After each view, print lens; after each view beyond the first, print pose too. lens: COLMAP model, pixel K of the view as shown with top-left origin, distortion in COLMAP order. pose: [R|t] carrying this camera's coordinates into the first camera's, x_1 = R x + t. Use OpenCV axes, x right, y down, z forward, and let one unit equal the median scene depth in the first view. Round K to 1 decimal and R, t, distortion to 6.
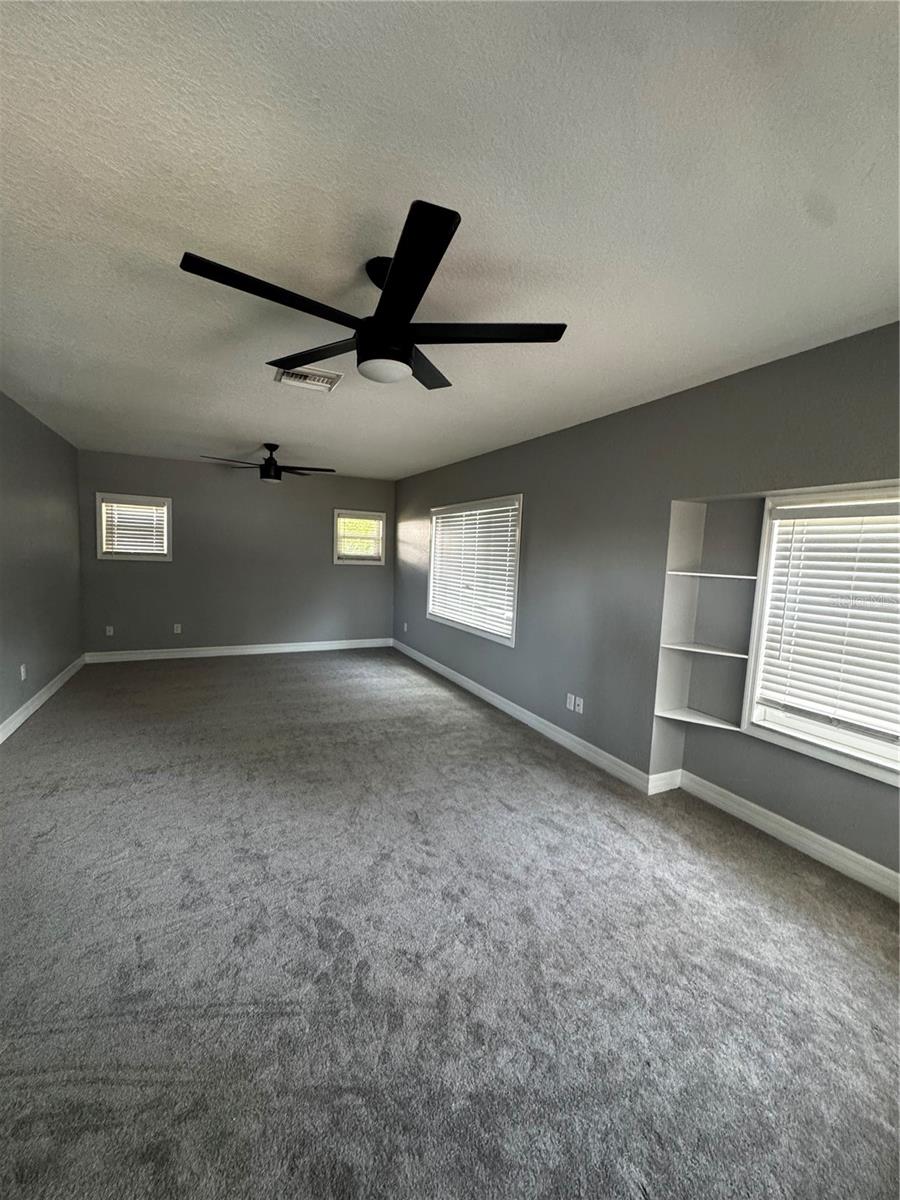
lens RADIAL K [[478.6, 0, 449.3], [0, 478.6, 598.9], [0, 0, 1]] dist [-0.002017, 0.000109]
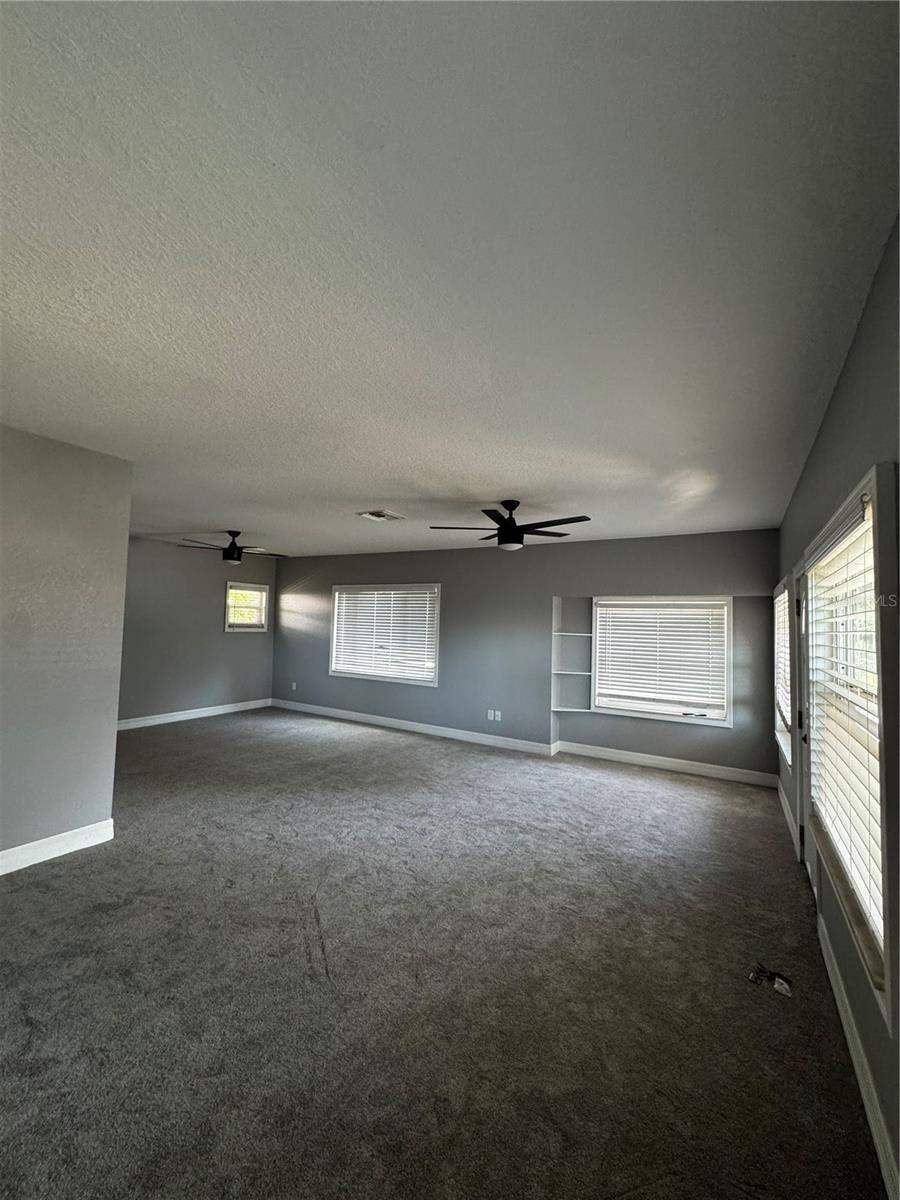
lens RADIAL K [[478.6, 0, 449.0], [0, 478.6, 600.8], [0, 0, 1]] dist [-0.002017, 0.000109]
pose [[0.840487, 0.011058, 0.541718, -0.907207], [0.054538, 0.992988, -0.104887, -0.006107], [-0.539079, 0.117700, 0.833991, -0.378514]]
